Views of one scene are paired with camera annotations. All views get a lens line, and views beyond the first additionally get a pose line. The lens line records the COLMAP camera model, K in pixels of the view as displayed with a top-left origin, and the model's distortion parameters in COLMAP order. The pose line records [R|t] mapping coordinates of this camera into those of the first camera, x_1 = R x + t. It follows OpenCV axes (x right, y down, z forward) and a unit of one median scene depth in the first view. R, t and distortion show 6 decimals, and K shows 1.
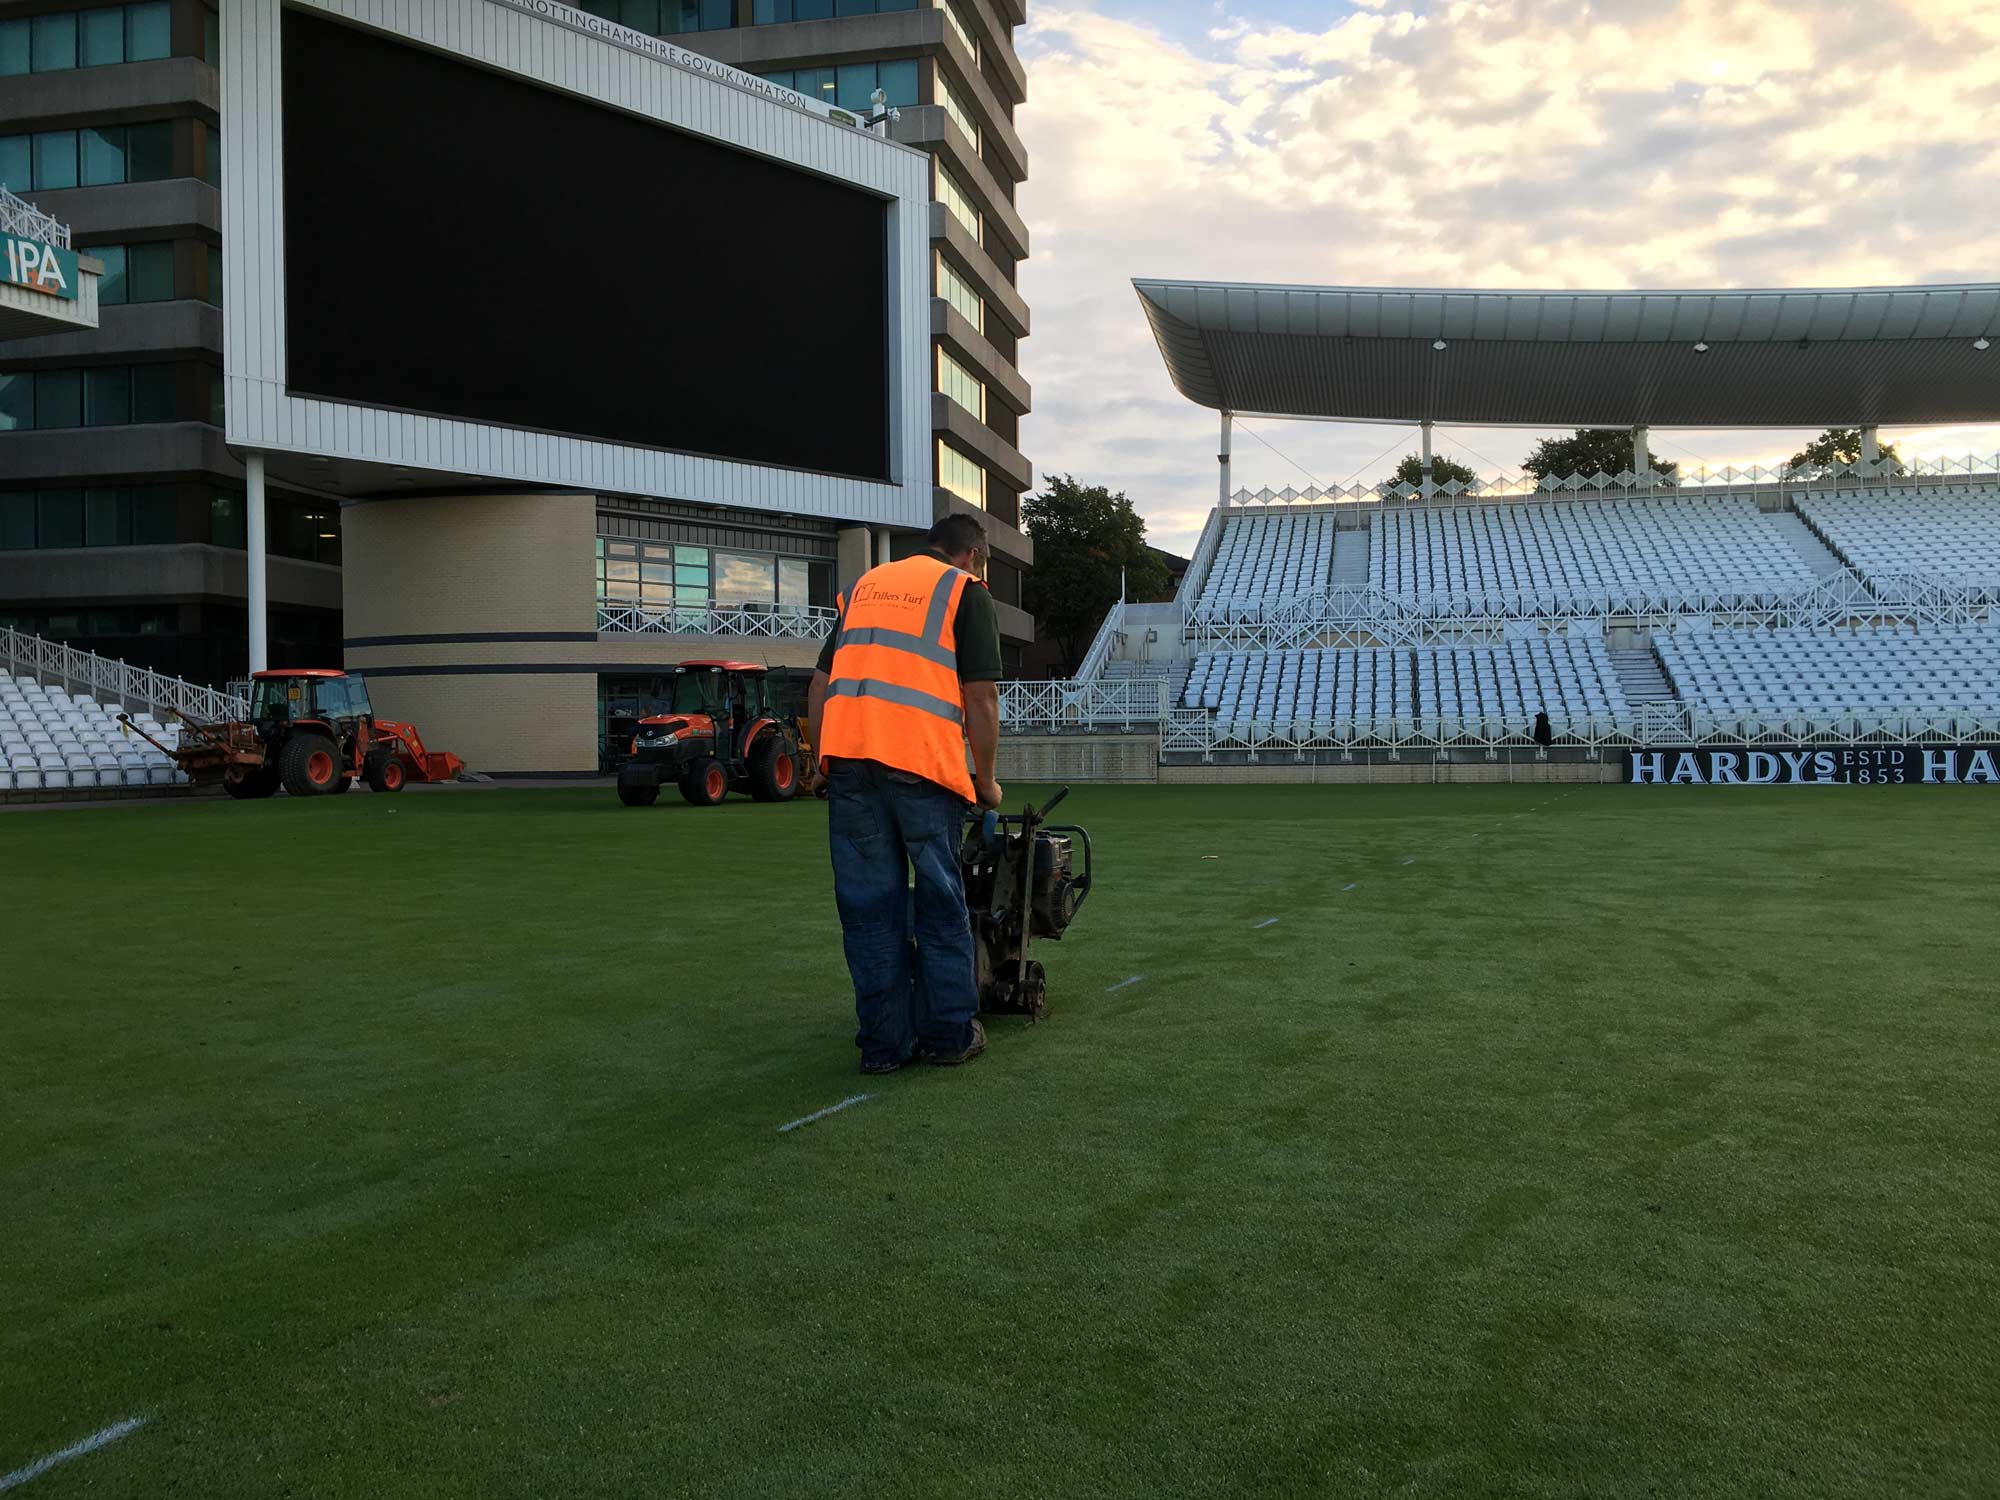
lens RADIAL K [[1662.1, 0, 1002.1], [0, 1662.1, 760.3], [0, 0, 1]] dist [0.042067, -0.009835]
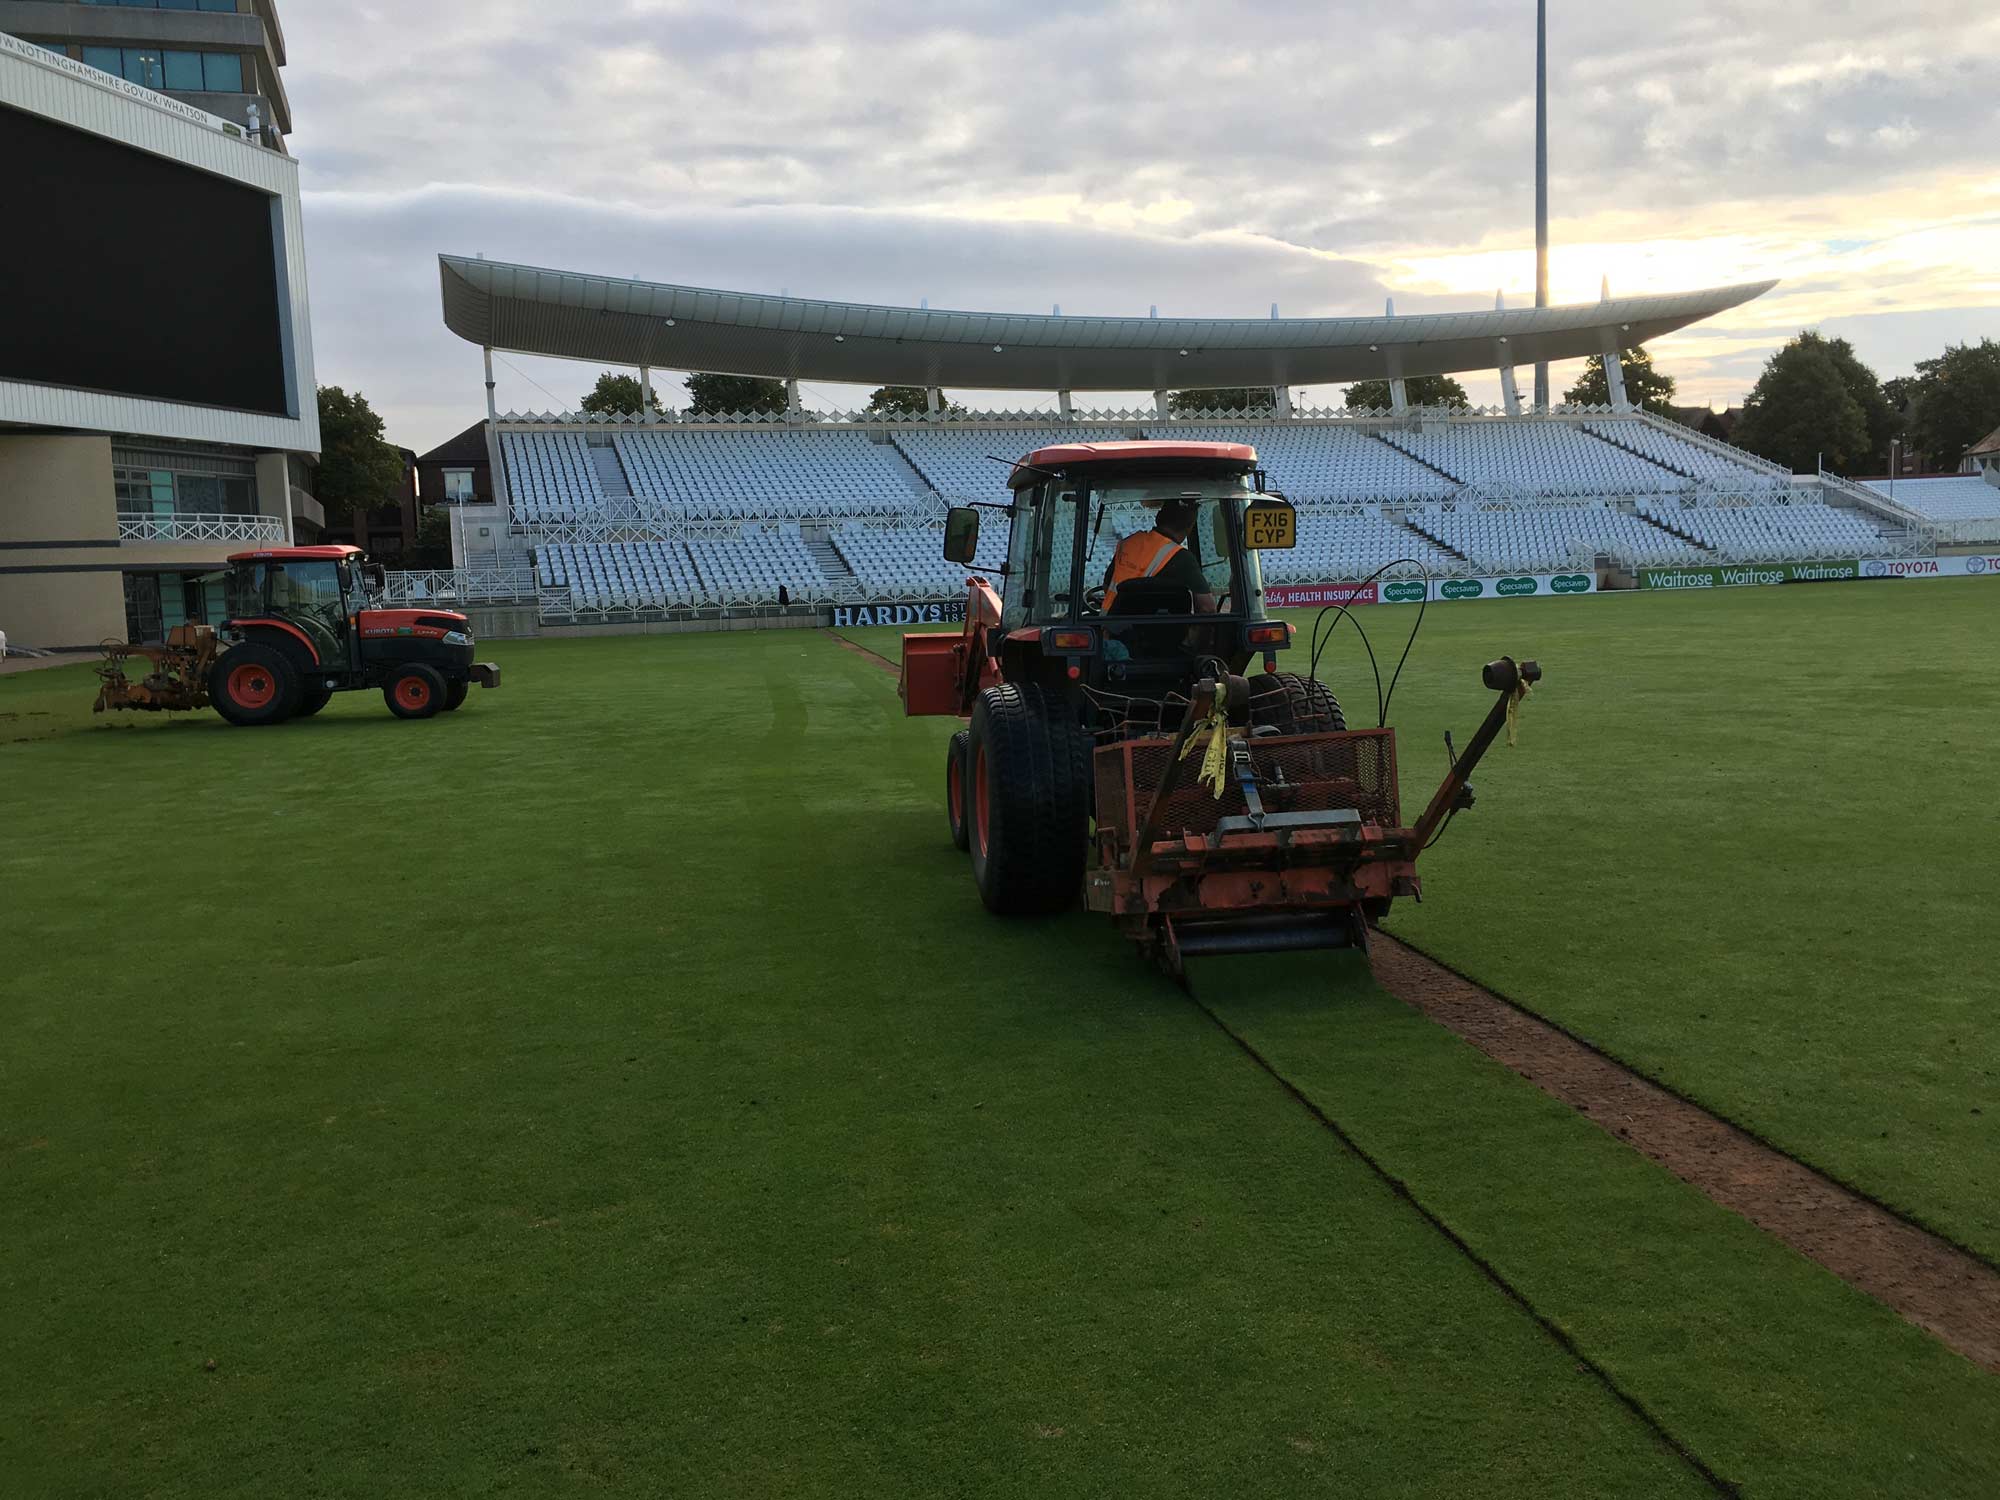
lens RADIAL K [[1689.0, 0, 1007.1], [0, 1689.0, 738.5], [0, 0, 1]] dist [0.080933, -0.098088]
pose [[0.856672, -0.071319, 0.510908, -0.325763], [0.034509, 0.996101, 0.081185, -0.005793], [-0.514706, -0.051918, 0.855793, -0.509986]]
